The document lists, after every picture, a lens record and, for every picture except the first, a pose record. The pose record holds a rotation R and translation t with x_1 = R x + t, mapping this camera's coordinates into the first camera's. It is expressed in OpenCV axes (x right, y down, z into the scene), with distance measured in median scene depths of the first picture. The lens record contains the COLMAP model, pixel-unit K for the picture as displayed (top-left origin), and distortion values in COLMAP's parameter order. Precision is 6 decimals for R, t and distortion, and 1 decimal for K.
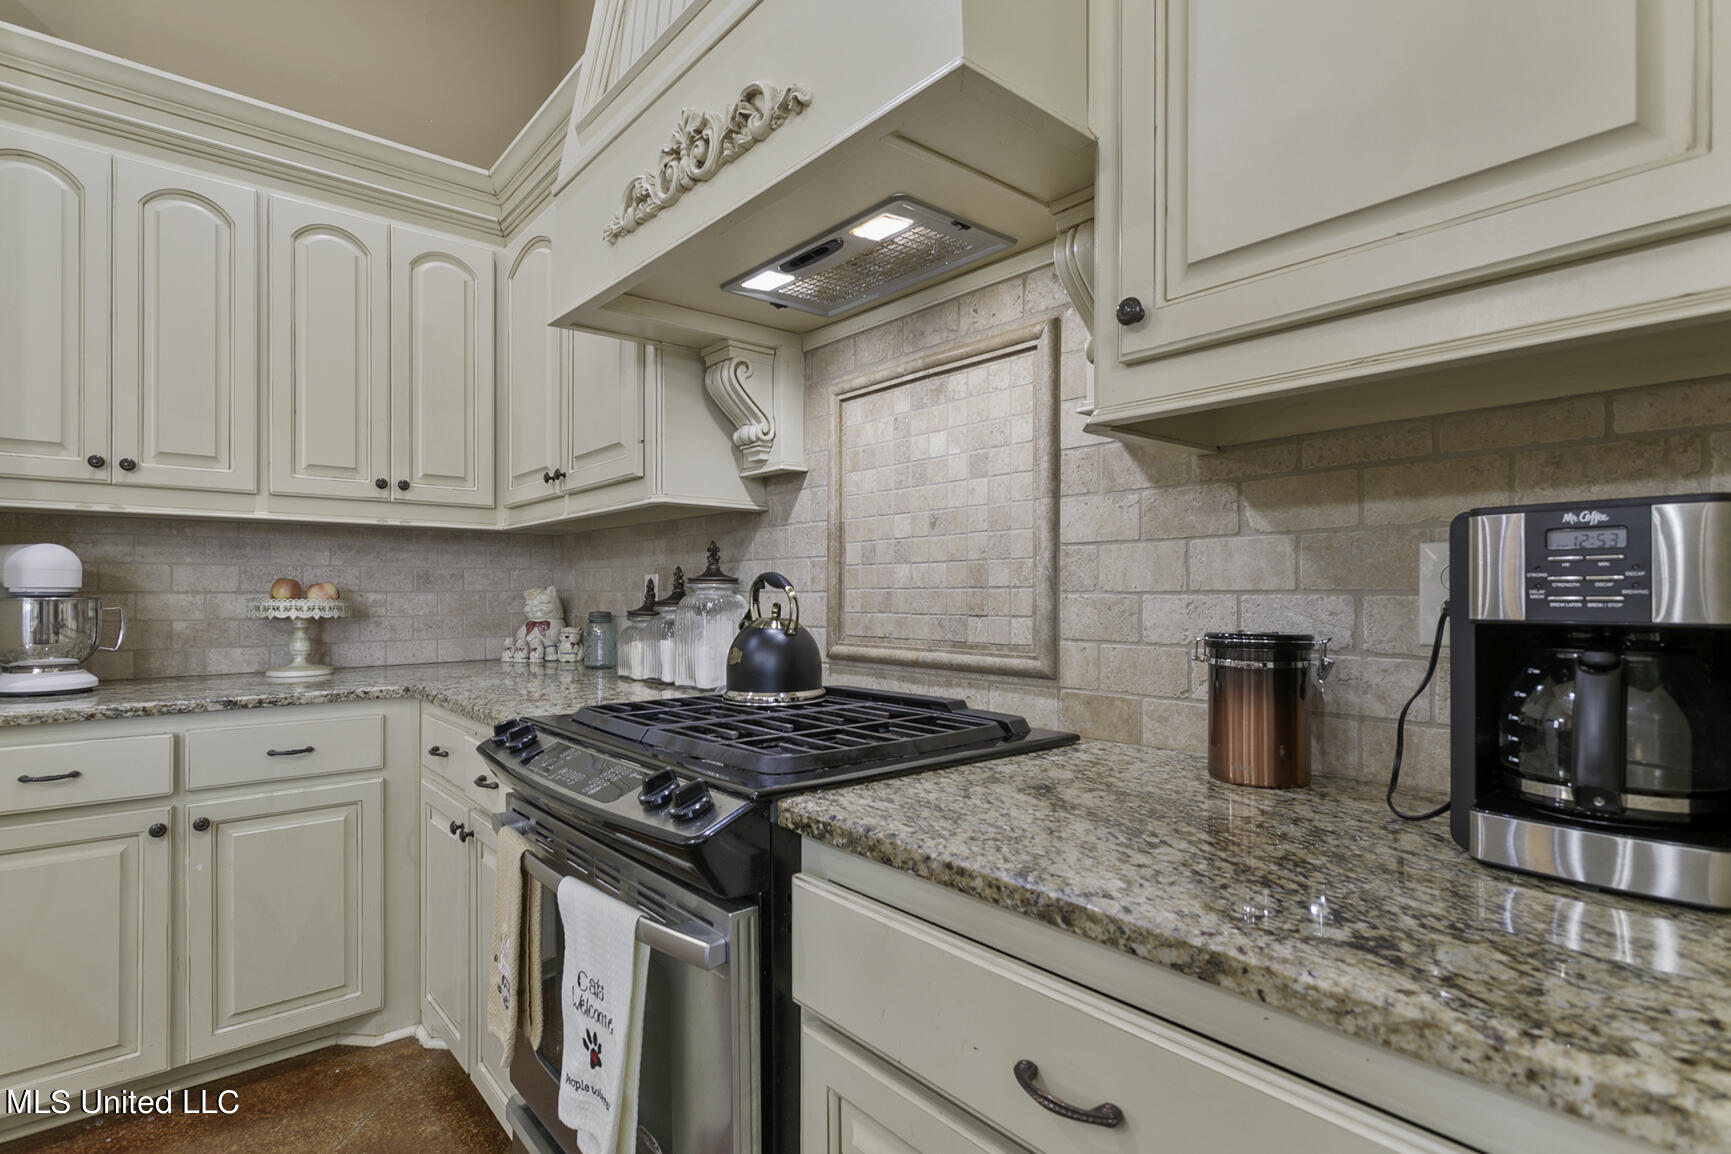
lens RADIAL K [[846.9, 0, 857.9], [0, 846.9, 589.5], [0, 0, 1]] dist [0.000085, 0.001214]
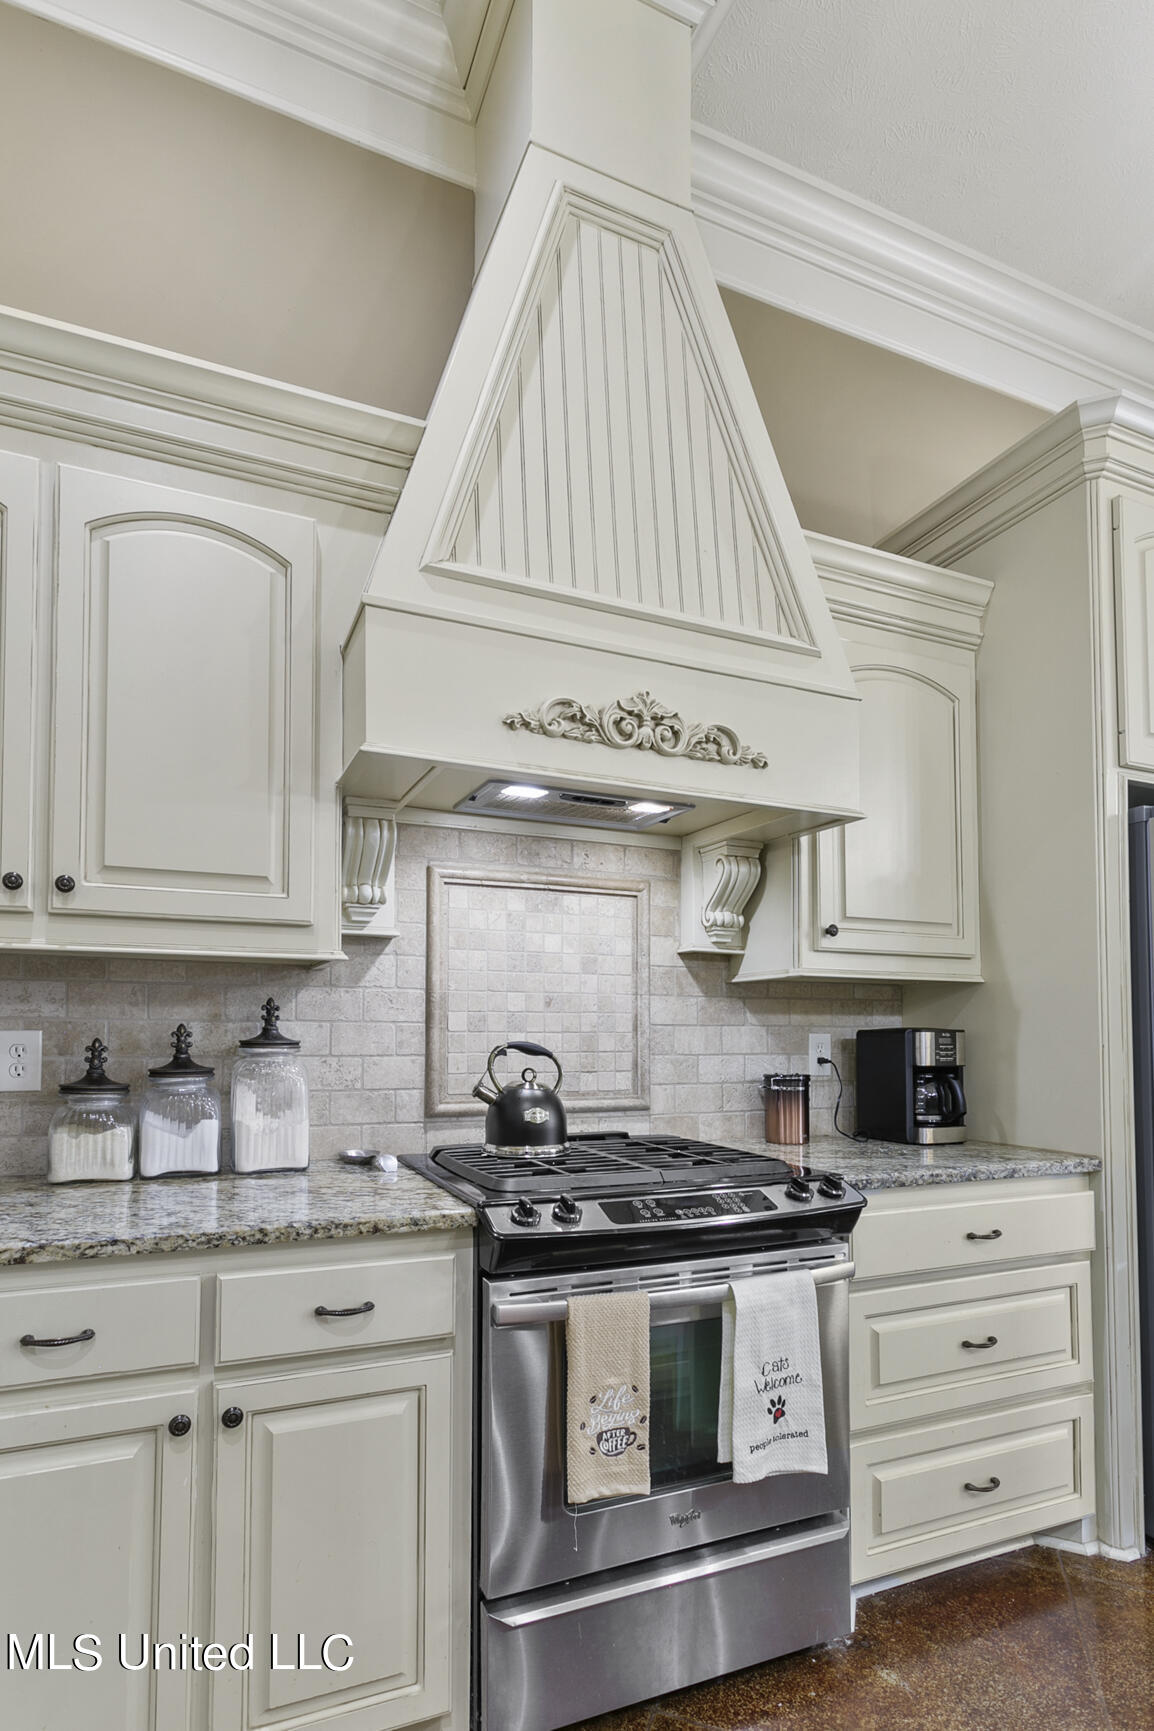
lens RADIAL K [[882.3, 0, 556.8], [0, 882.3, 987.2], [0, 0, 1]] dist [-0.000697, 0.003103]
pose [[0.298305, 0.050137, 0.953153, -1.092081], [-0.009114, 0.998724, -0.049681, -0.031107], [-0.954427, 0.006133, 0.298381, 0.525163]]
